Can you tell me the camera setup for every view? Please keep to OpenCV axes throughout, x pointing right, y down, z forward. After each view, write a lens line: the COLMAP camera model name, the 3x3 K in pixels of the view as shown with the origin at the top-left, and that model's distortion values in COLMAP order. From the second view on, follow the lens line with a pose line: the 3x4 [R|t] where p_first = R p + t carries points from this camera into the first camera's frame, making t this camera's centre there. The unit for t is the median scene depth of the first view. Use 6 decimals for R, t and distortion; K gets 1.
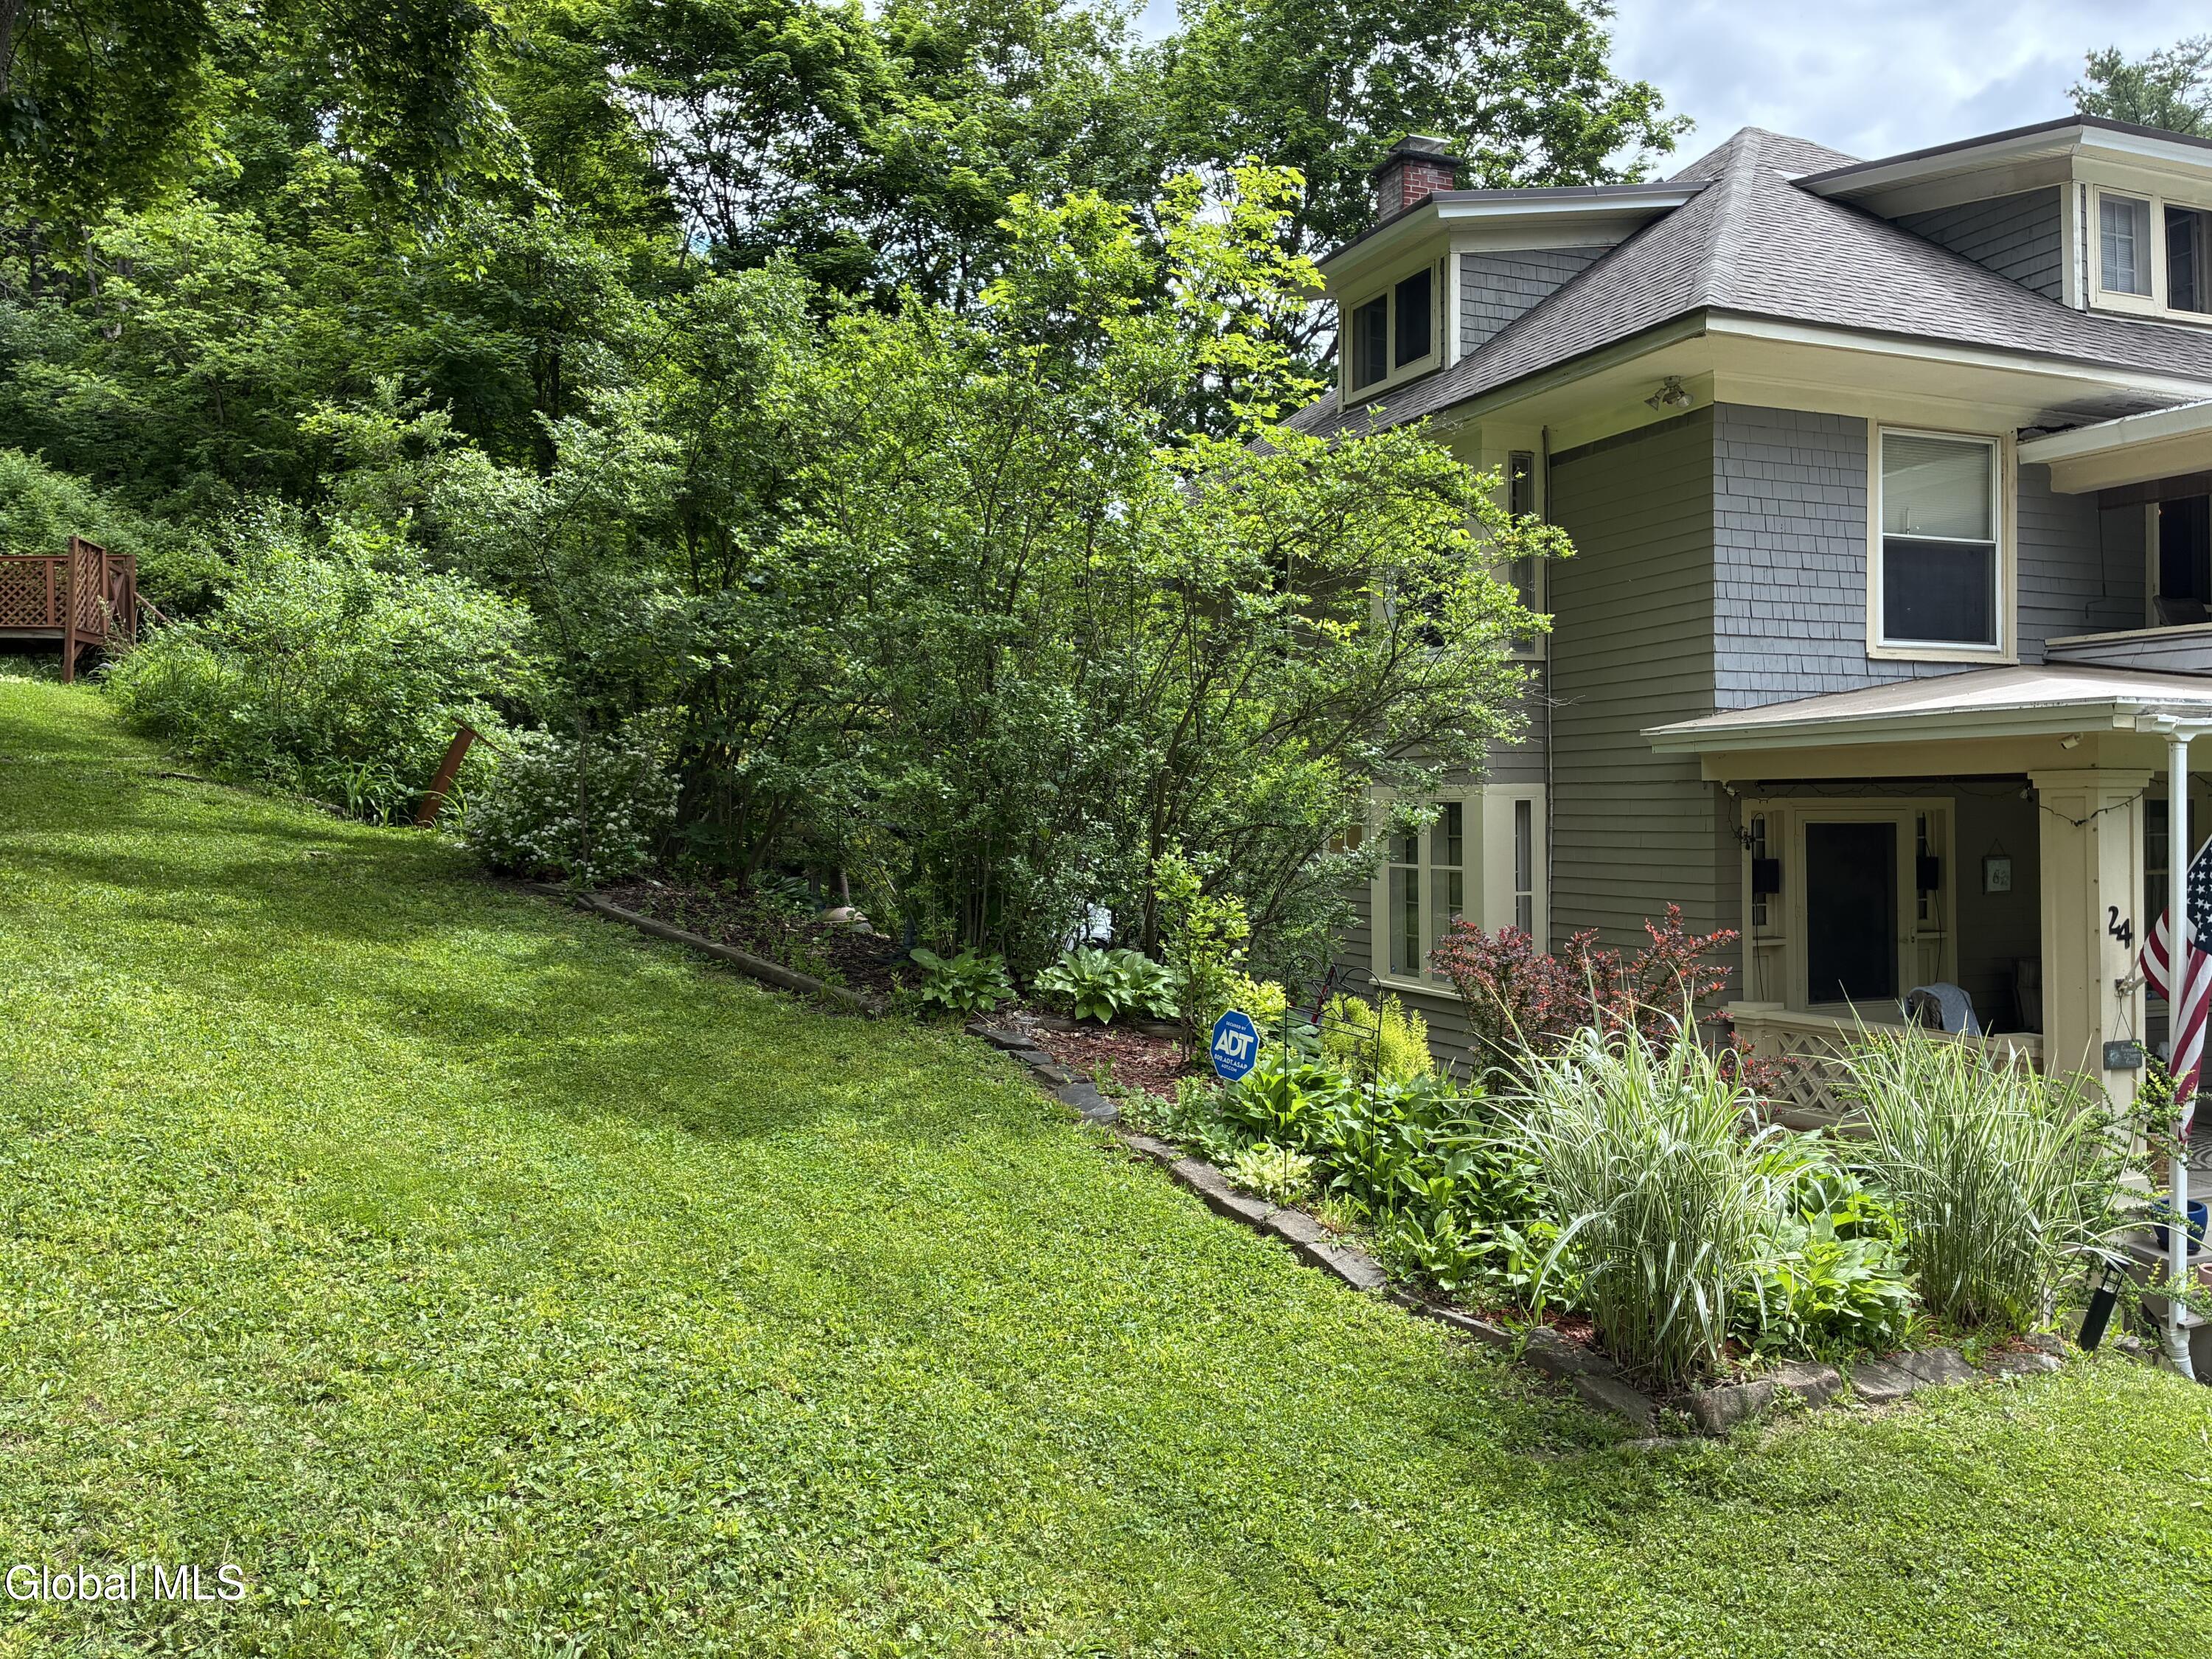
lens RADIAL K [[1681.2, 0, 1106.0], [0, 1681.2, 829.5], [0, 0, 1]] dist [0.055105, -0.065925]
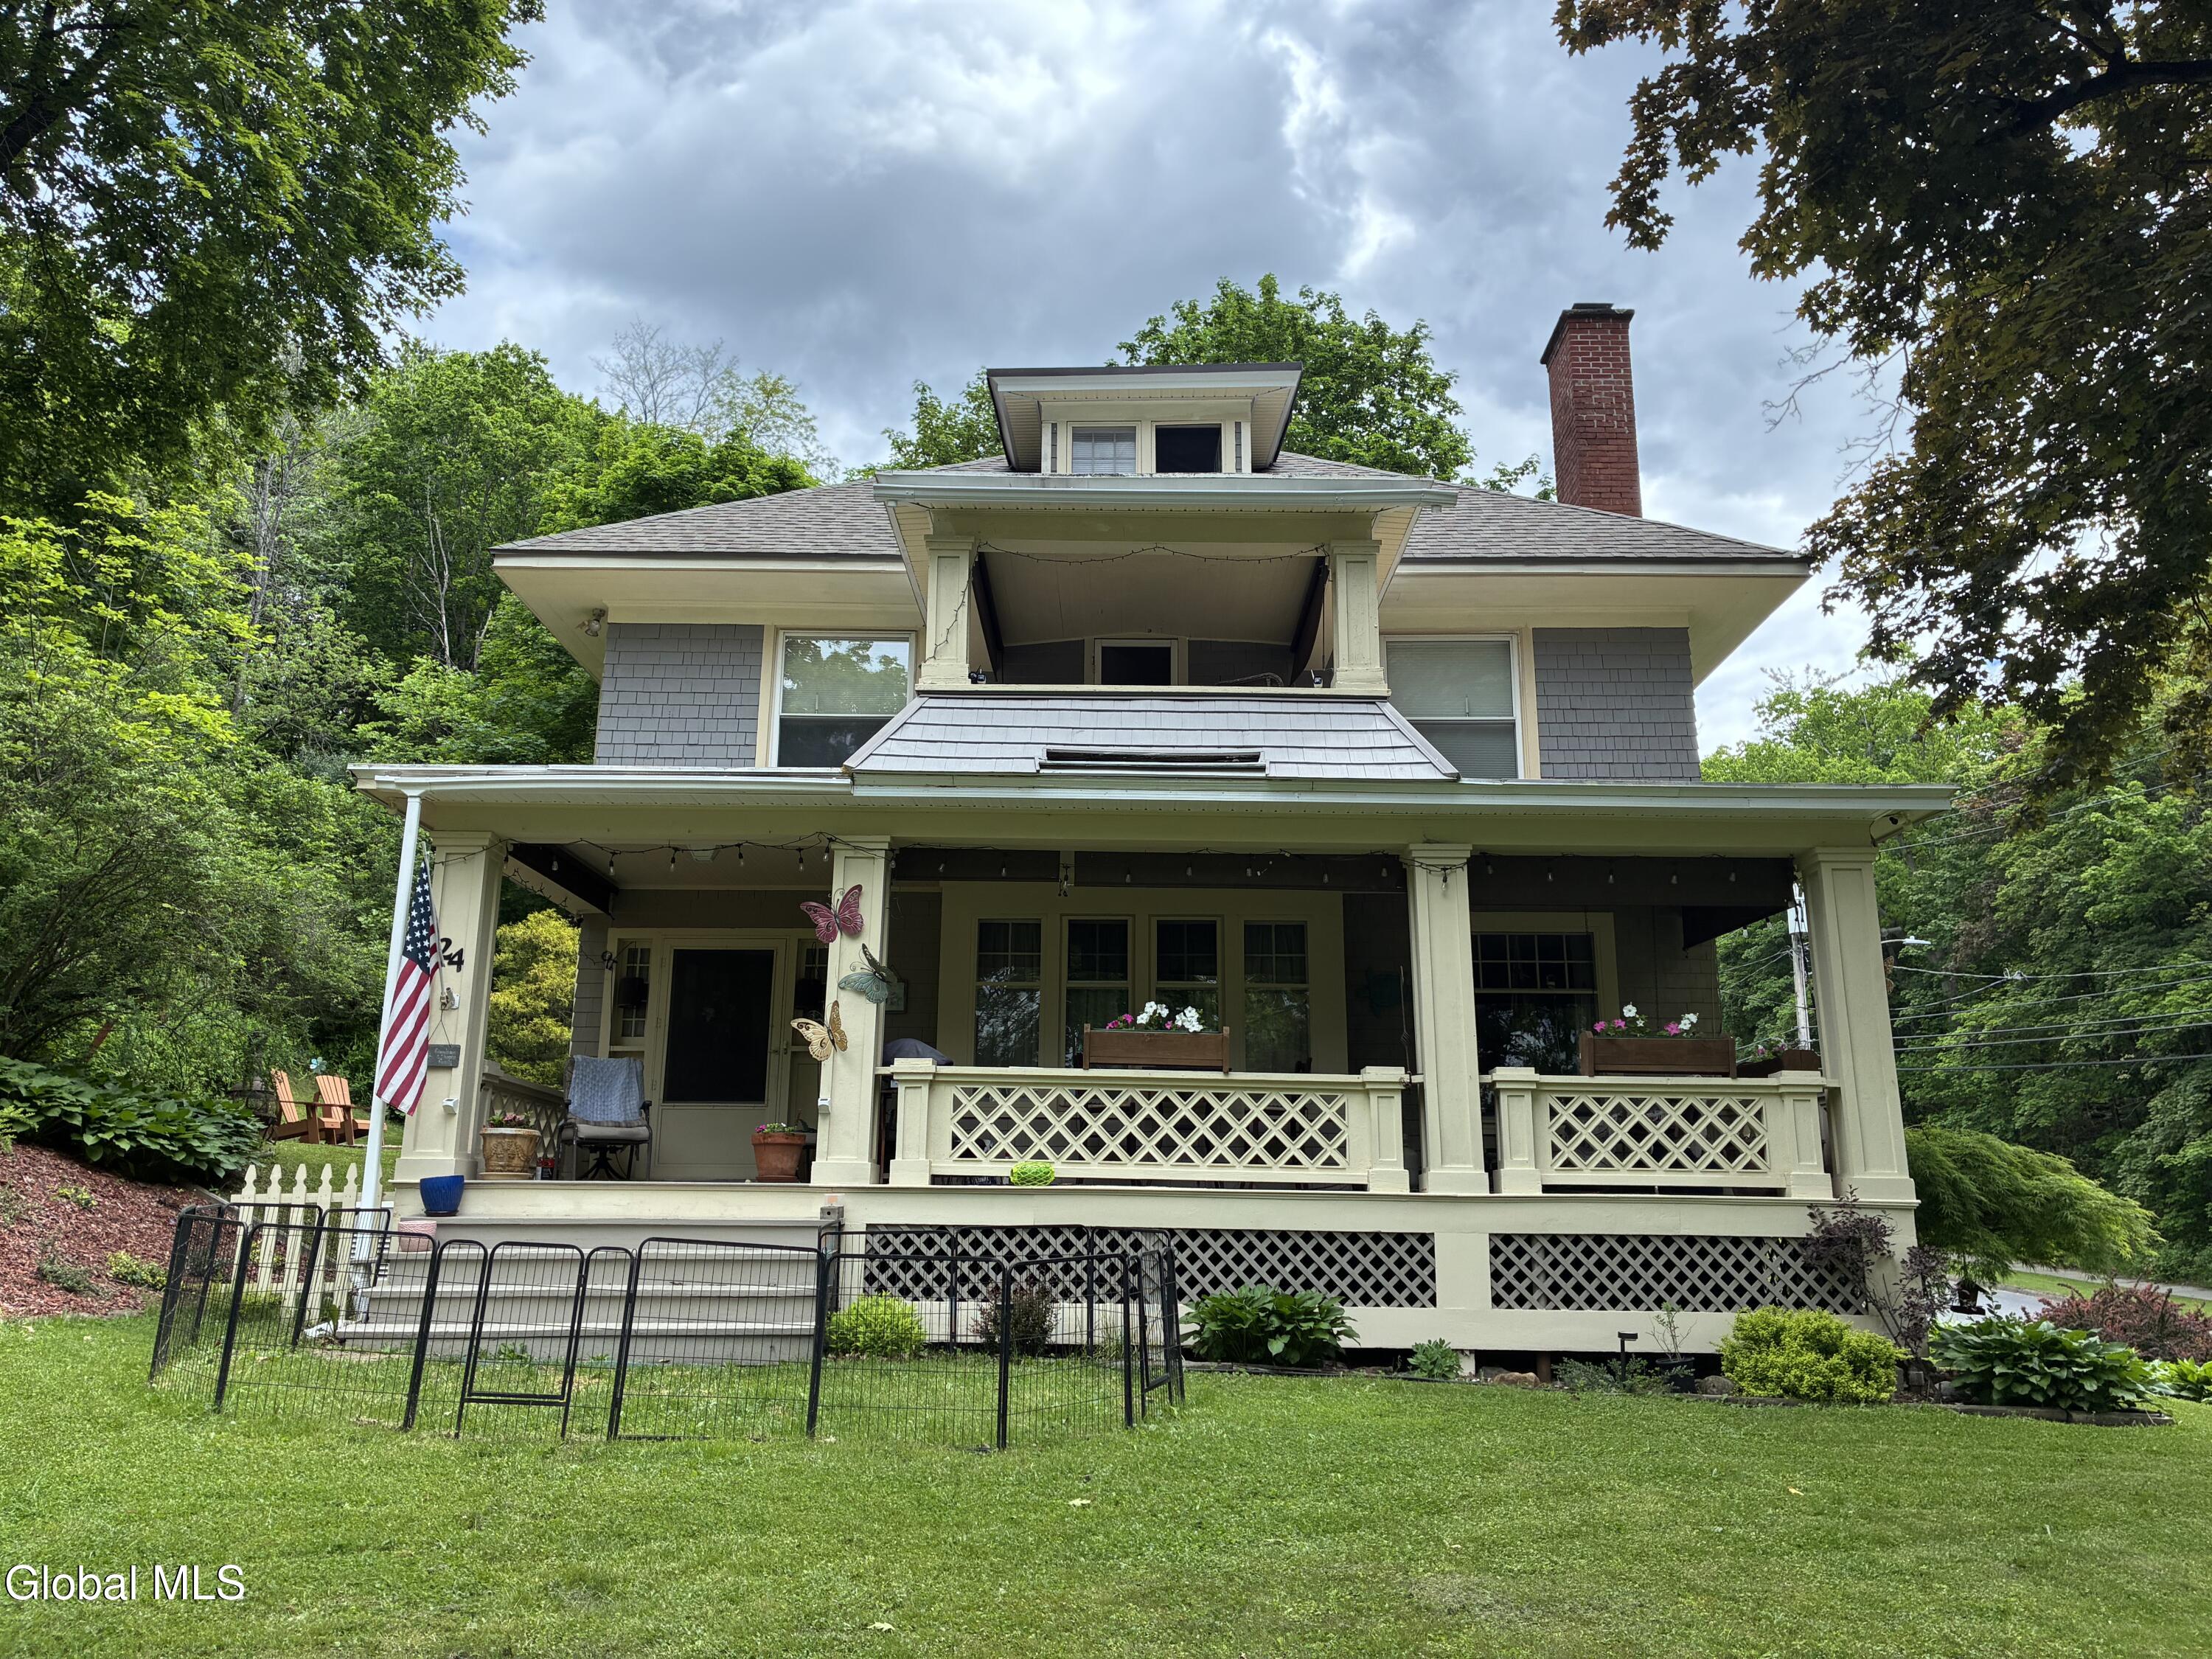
lens RADIAL K [[1698.3, 0, 1106.0], [0, 1698.3, 829.5], [0, 0, 1]] dist [0.100105, -0.111847]
pose [[0.917320, -0.081586, -0.389702, 1.099533], [-0.019490, 0.968406, -0.248618, 0.195214], [0.397673, 0.235657, 0.886748, 0.036089]]
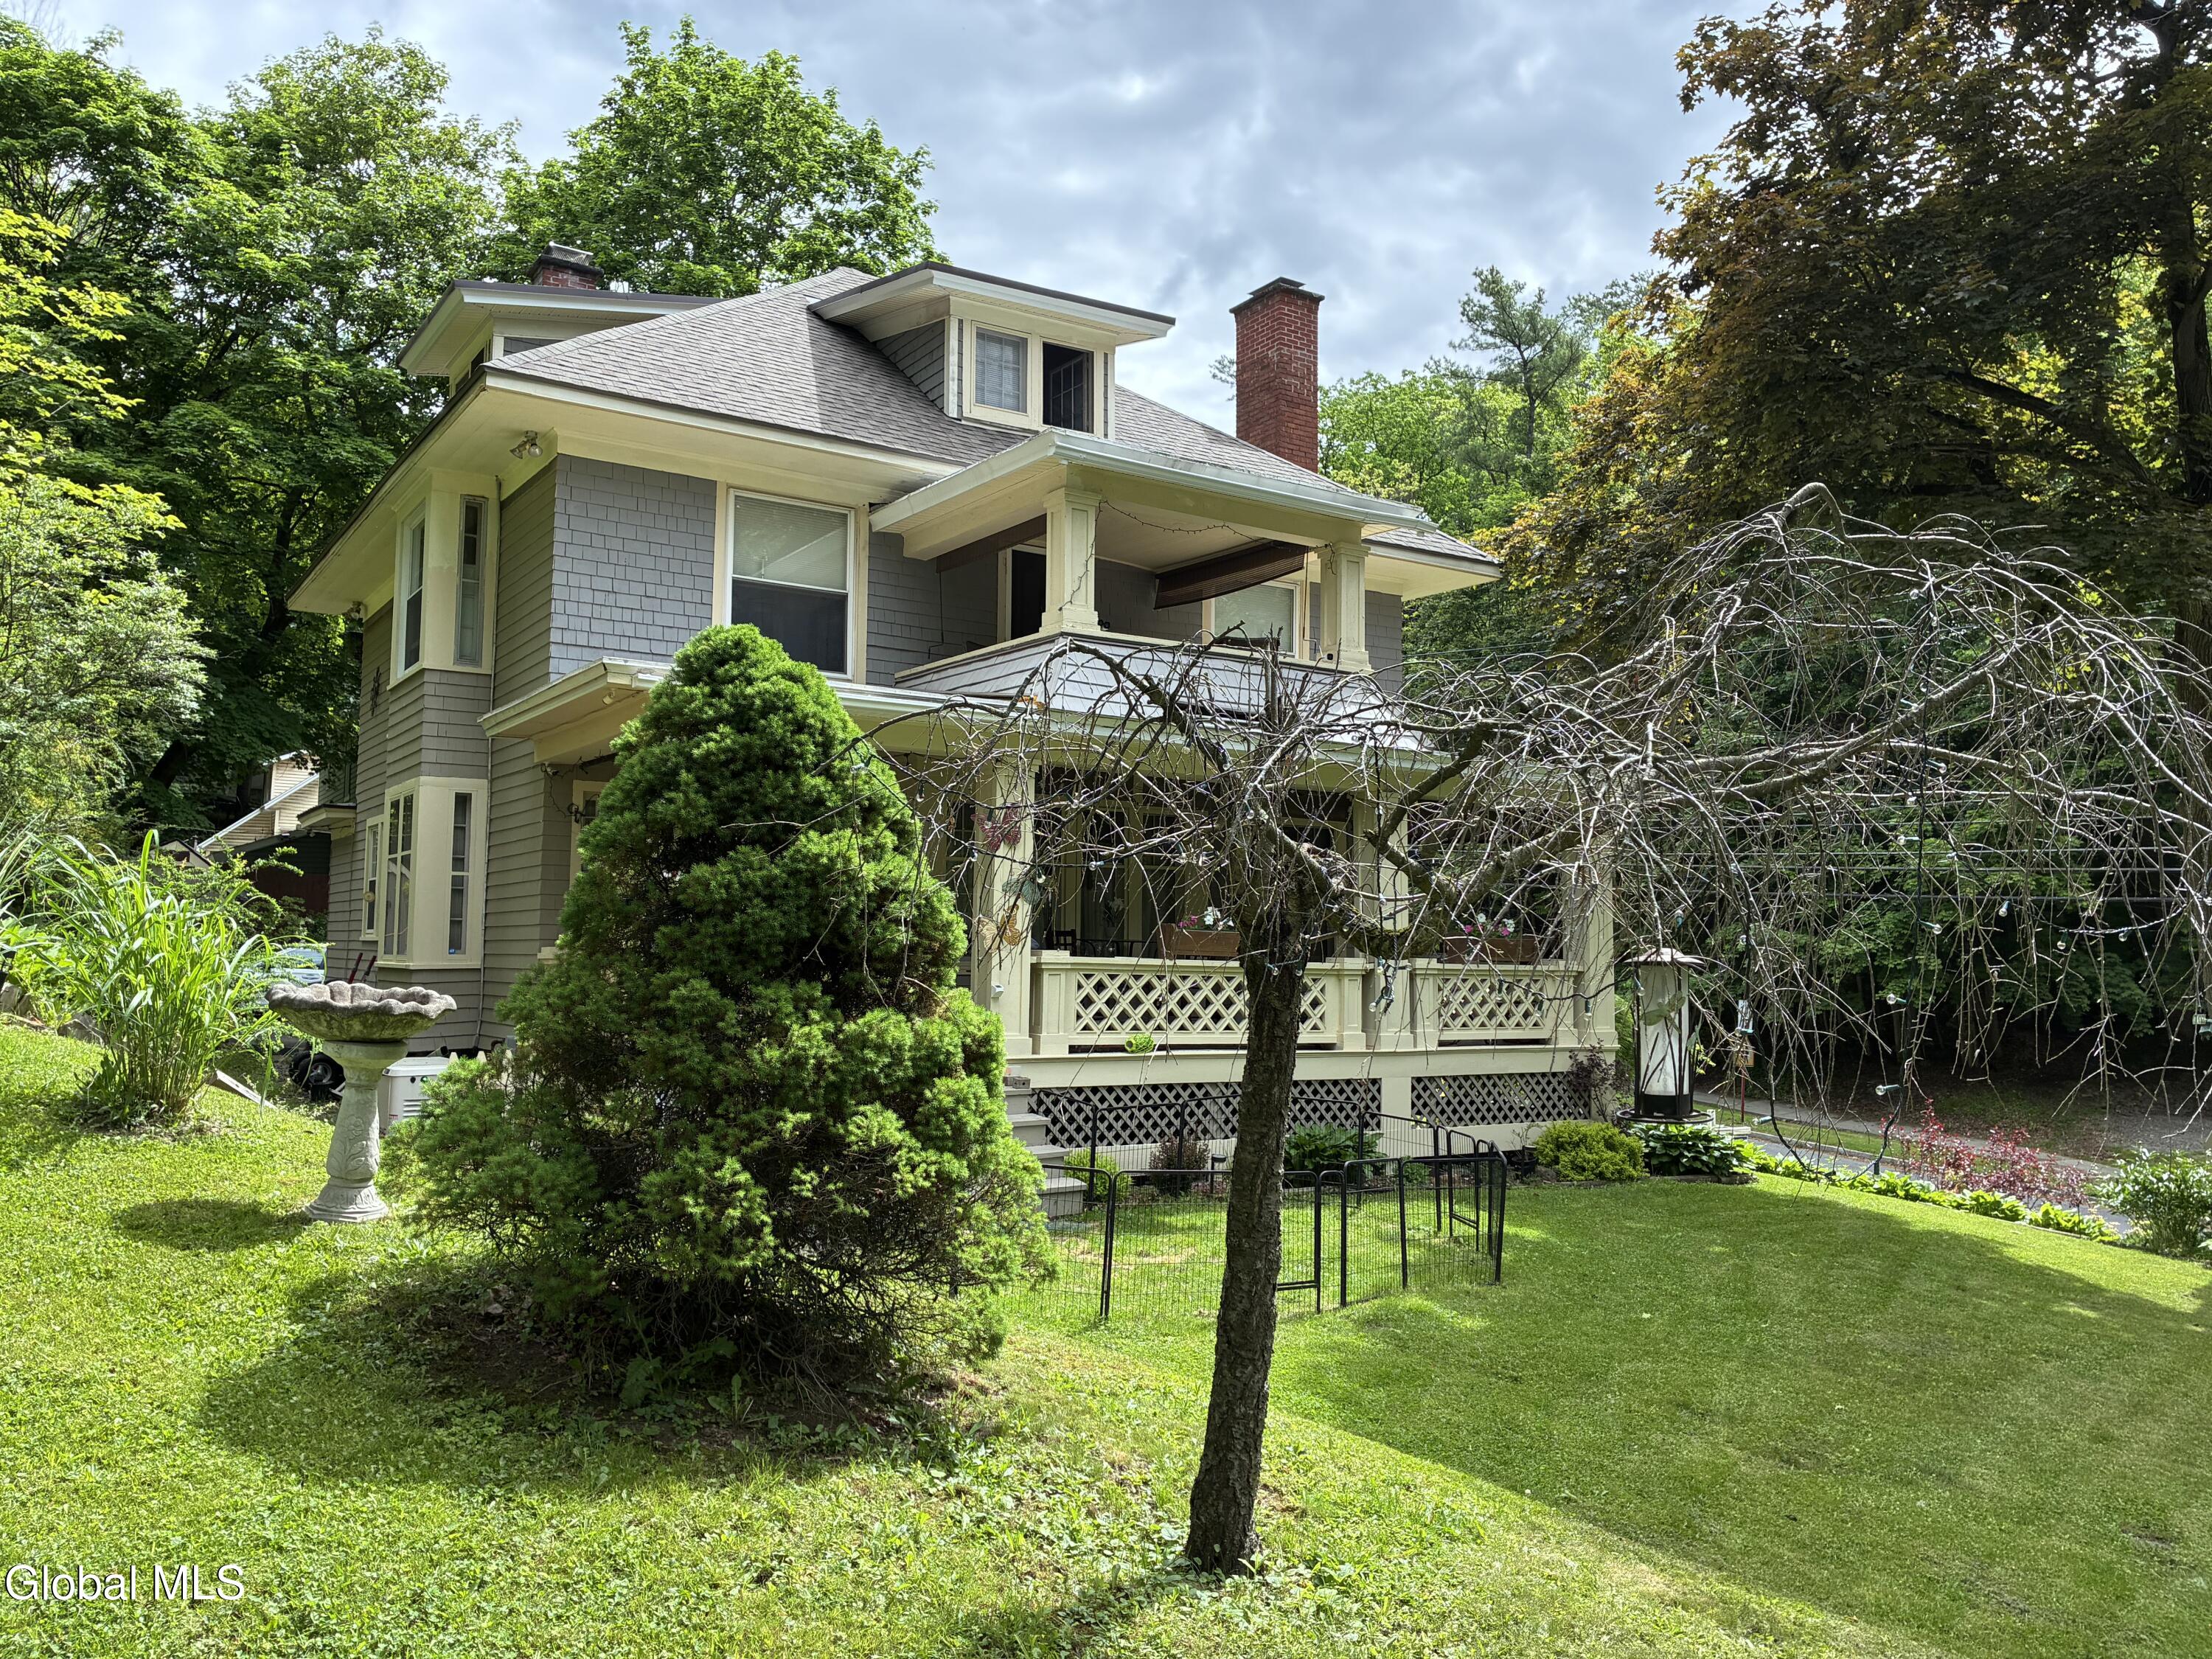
lens RADIAL K [[1698.3, 0, 1106.0], [0, 1698.3, 829.5], [0, 0, 1]] dist [0.100105, -0.111847]
pose [[0.984261, 0.030141, 0.174130, 0.496928], [-0.014813, 0.995951, -0.088666, 0.109963], [-0.176097, 0.084691, 0.980723, -0.234112]]
